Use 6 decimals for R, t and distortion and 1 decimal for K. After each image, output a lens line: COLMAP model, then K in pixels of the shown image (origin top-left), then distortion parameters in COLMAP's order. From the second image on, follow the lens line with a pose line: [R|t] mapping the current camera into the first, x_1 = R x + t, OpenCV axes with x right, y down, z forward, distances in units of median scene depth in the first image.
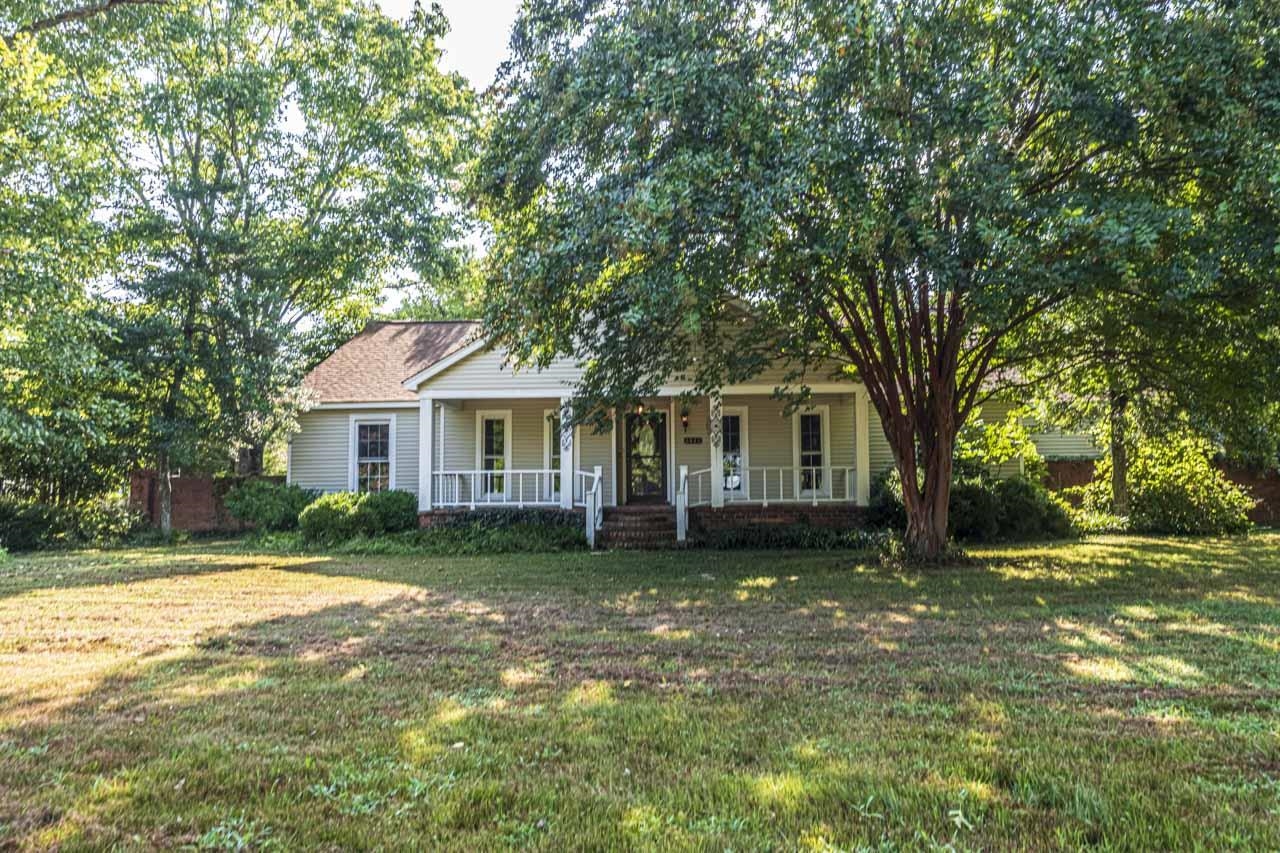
lens RADIAL K [[884.3, 0, 640.0], [0, 884.3, 426.5], [0, 0, 1]] dist [-0.001515, -0.000127]
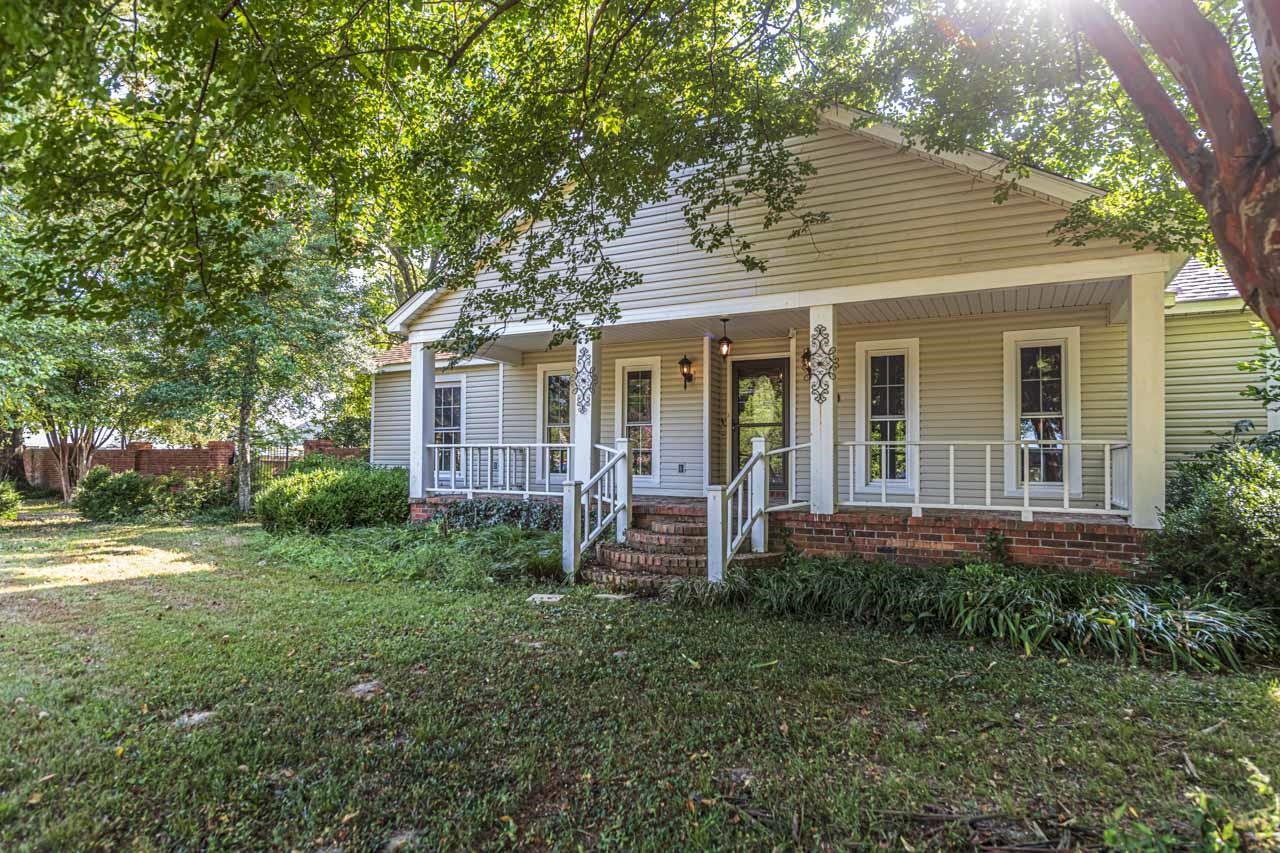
lens RADIAL K [[689.2, 0, 640.0], [0, 689.2, 426.5], [0, 0, 1]] dist [0.004636, 0.000662]
pose [[0.917351, -0.003763, -0.398062, 0.152544], [0.015605, 0.999527, 0.026512, 0.024890], [0.397774, -0.030533, 0.916975, 0.566494]]
